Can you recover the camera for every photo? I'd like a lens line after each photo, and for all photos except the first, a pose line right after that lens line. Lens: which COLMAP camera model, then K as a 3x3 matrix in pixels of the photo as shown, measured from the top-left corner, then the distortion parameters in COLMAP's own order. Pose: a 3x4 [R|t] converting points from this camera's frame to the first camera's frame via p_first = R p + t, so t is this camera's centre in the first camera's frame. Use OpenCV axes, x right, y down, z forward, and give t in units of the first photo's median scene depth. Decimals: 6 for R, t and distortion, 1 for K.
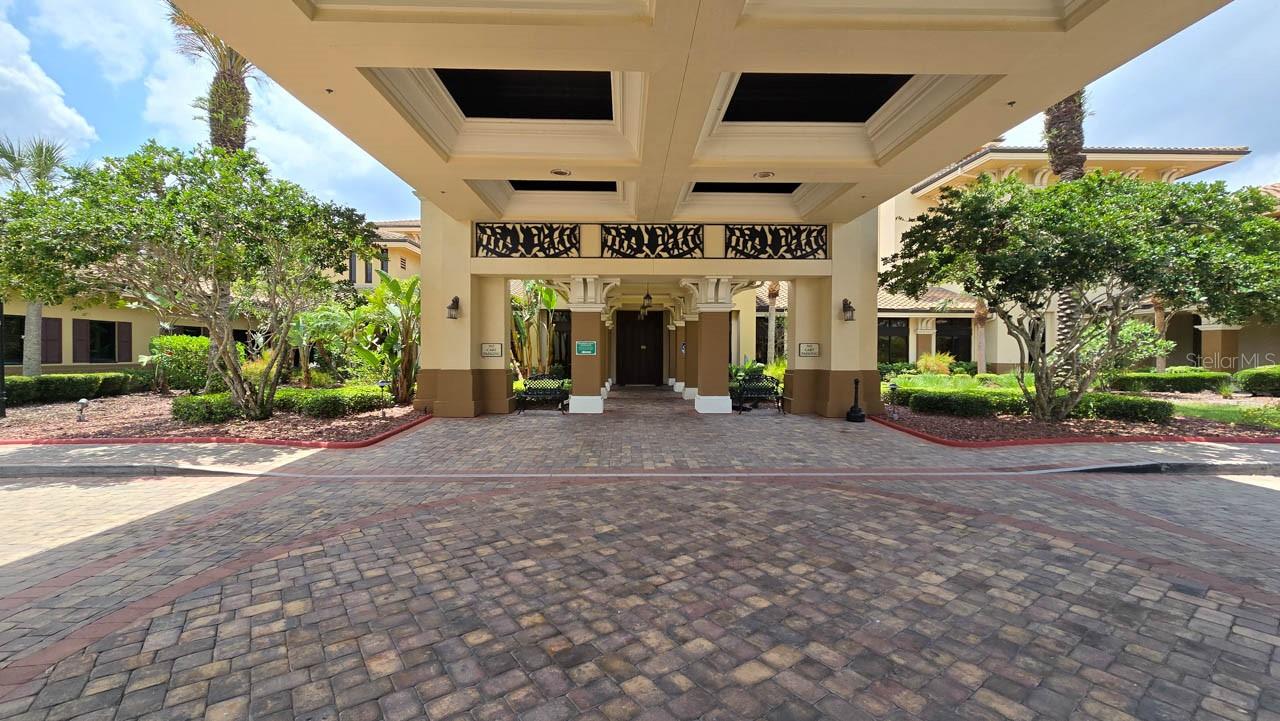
lens RADIAL K [[494.5, 0, 663.3], [0, 494.5, 349.0], [0, 0, 1]] dist [0.000061, -0.000138]
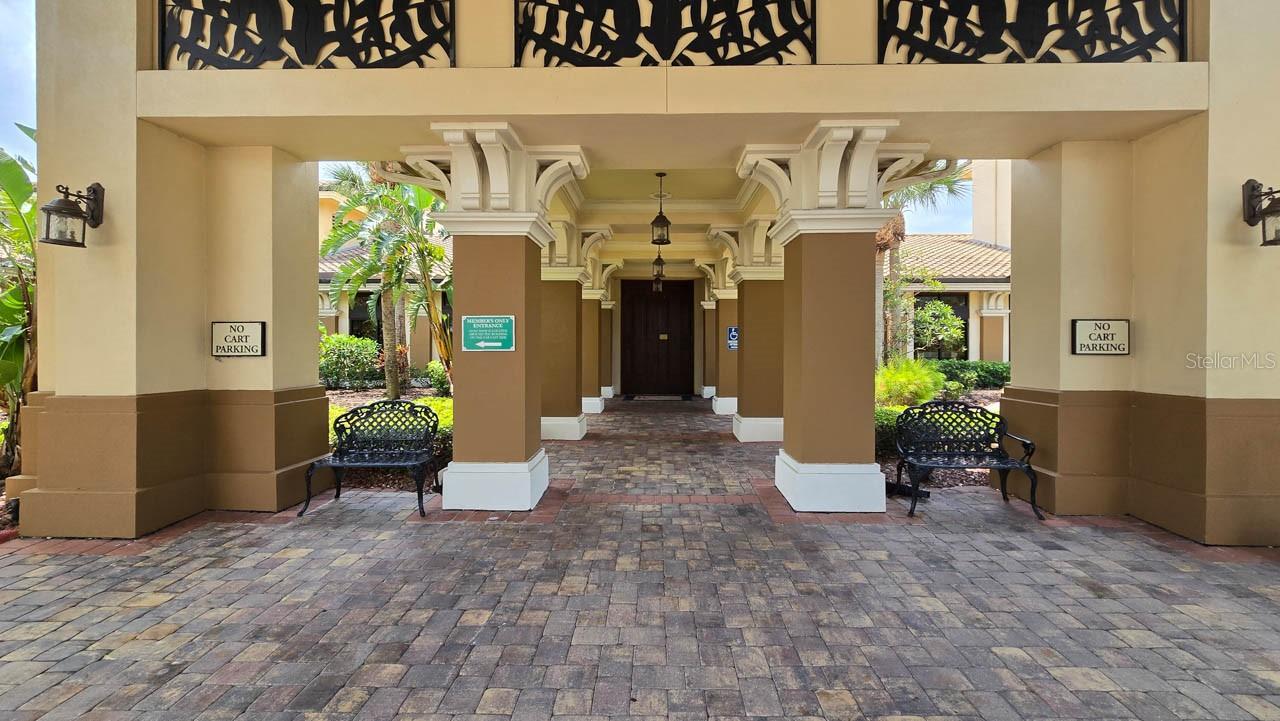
lens RADIAL K [[494.5, 0, 663.3], [0, 494.5, 349.0], [0, 0, 1]] dist [0.000061, -0.000138]
pose [[0.998021, -0.001873, -0.062851, -0.001696], [0.002727, 0.999905, 0.013505, 0.005379], [0.062820, -0.013650, 0.997932, 0.651526]]
